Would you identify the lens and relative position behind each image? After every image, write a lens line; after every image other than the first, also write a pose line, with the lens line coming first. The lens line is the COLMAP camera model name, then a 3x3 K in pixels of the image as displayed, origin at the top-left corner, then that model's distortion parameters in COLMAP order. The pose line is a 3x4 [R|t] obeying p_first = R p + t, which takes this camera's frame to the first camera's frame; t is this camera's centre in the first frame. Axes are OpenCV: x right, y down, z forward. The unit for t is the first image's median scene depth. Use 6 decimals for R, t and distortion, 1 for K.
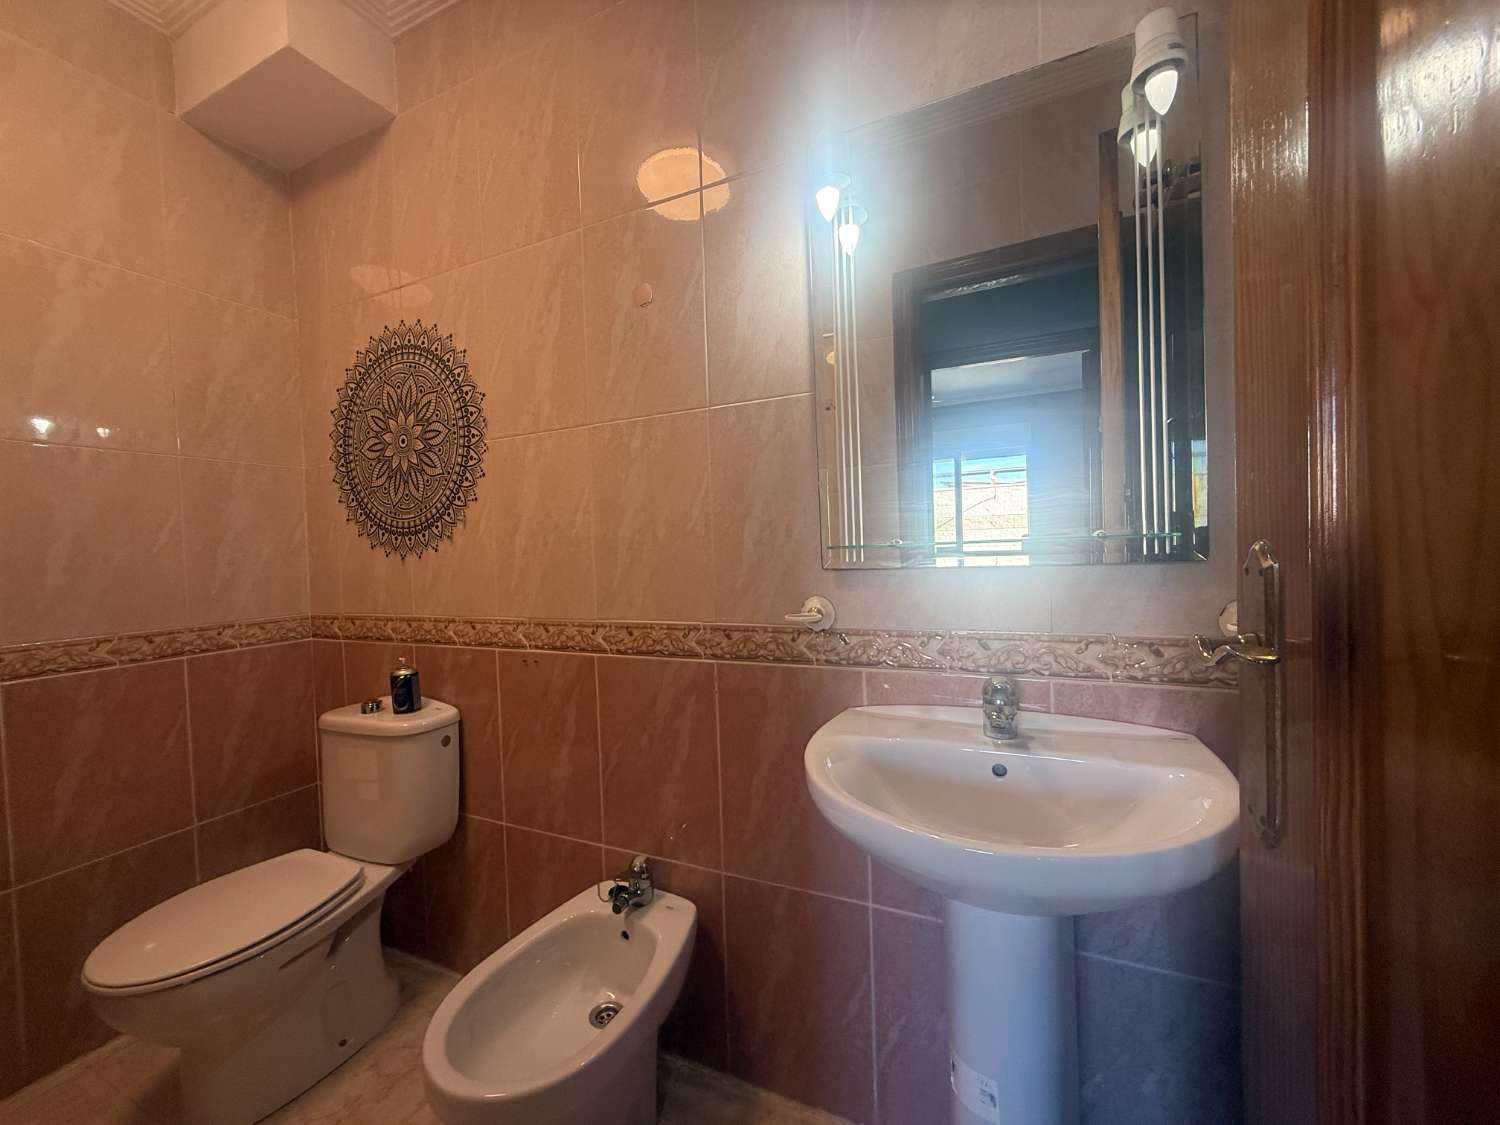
lens RADIAL K [[594.9, 0, 752.1], [0, 594.9, 560.2], [0, 0, 1]] dist [0.000215, 0.000464]
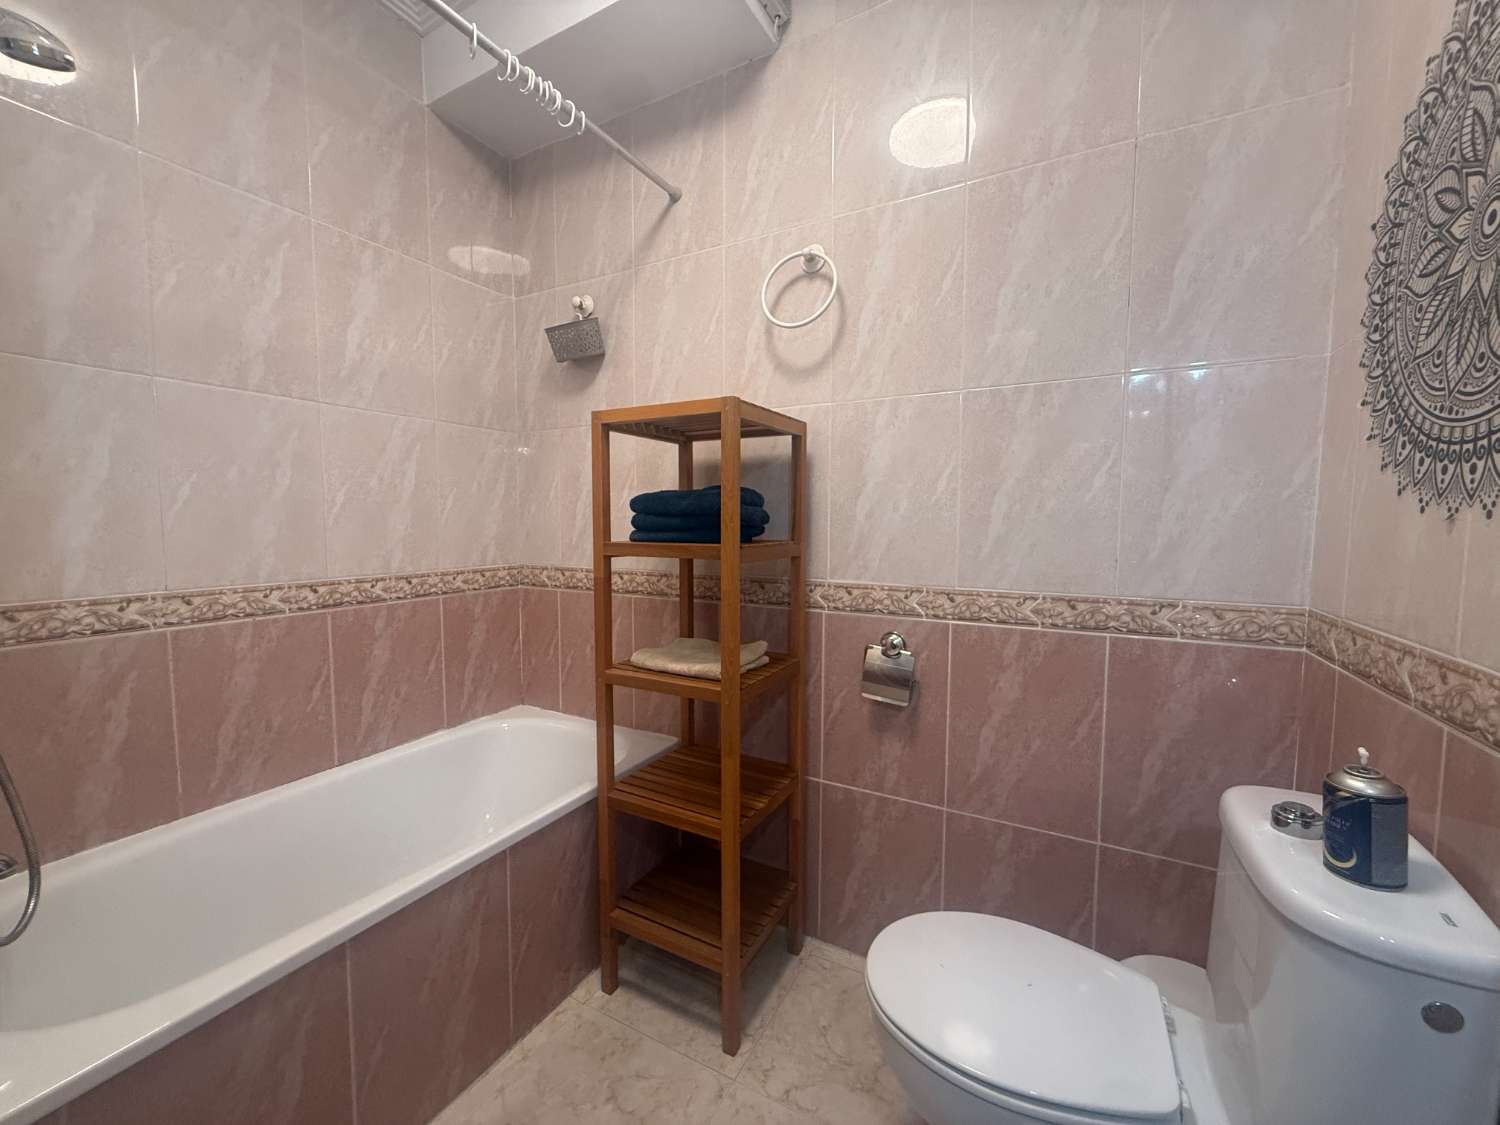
lens RADIAL K [[594.9, 0, 753.2], [0, 594.9, 563.6], [0, 0, 1]] dist [0.000215, 0.000464]
pose [[-0.081183, 0.103432, -0.991318, -0.135672], [-0.027022, 0.994007, 0.105925, -0.001031], [0.996333, 0.035387, -0.077901, 0.559801]]
